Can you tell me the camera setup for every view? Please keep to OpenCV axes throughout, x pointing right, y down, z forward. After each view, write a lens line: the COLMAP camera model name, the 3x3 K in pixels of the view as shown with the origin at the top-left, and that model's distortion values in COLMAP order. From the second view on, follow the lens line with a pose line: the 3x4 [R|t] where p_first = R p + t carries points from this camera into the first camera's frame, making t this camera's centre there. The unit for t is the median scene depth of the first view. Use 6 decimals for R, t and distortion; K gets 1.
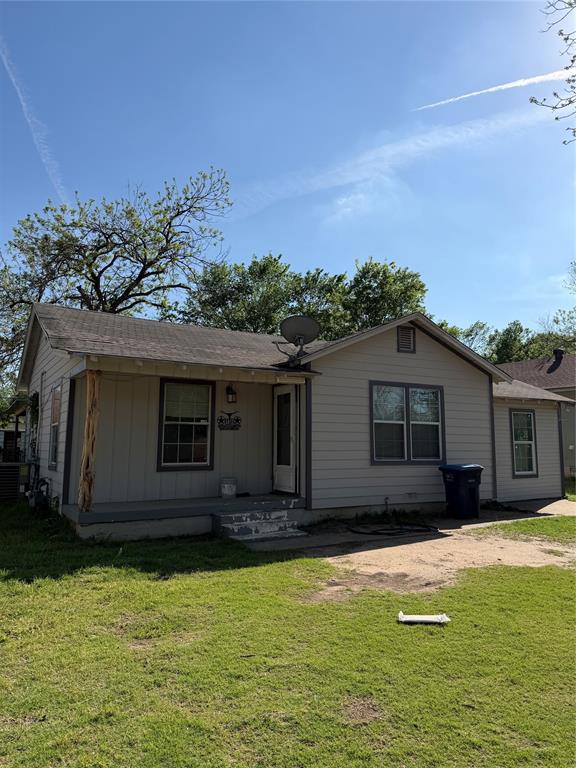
lens RADIAL K [[532.3, 0, 282.6], [0, 532.3, 386.2], [0, 0, 1]] dist [0.071524, -0.036546]
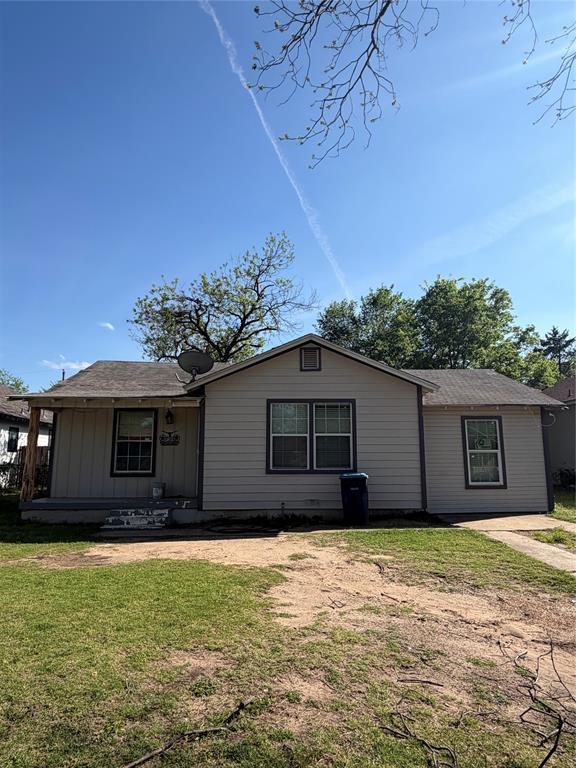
lens RADIAL K [[464.7, 0, 286.7], [0, 464.7, 385.1], [0, 0, 1]] dist [-0.008111, 0.005293]
pose [[0.878463, -0.081488, -0.470810, 0.655853], [0.059383, 0.996330, -0.061645, 0.022290], [0.474106, 0.026195, 0.880078, 0.140331]]
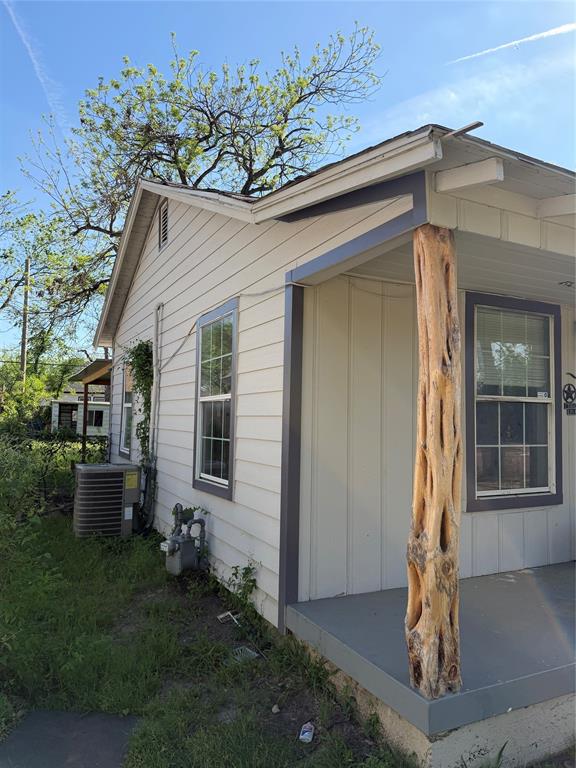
lens RADIAL K [[532.3, 0, 283.4], [0, 532.3, 379.9], [0, 0, 1]] dist [0.071524, -0.036546]
pose [[0.998348, 0.004667, -0.057265, -0.314855], [-0.002324, 0.999160, 0.040908, 0.032839], [0.057408, -0.040707, 0.997521, 0.501181]]
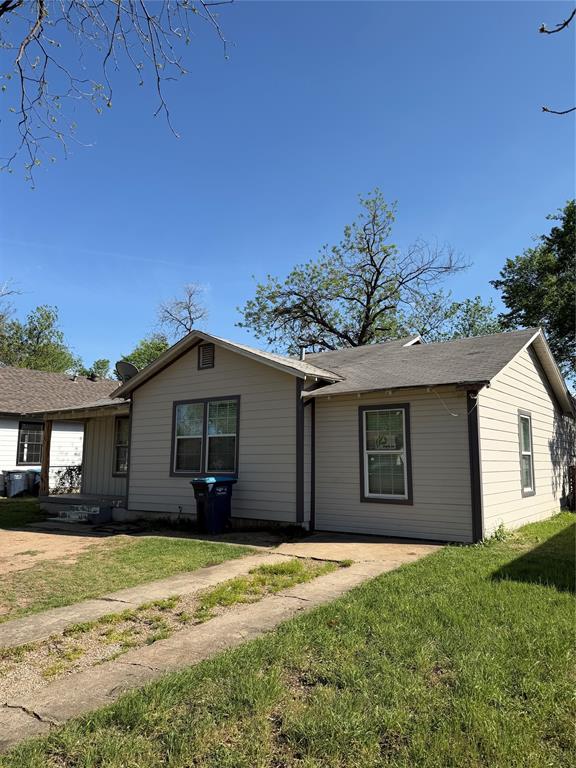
lens RADIAL K [[532.3, 0, 289.1], [0, 532.3, 382.4], [0, 0, 1]] dist [0.071524, -0.036546]
pose [[0.402747, -0.136223, -0.905118, 1.270565], [0.103663, 0.989289, -0.102764, 0.089068], [0.909422, -0.052440, 0.412555, 0.739311]]
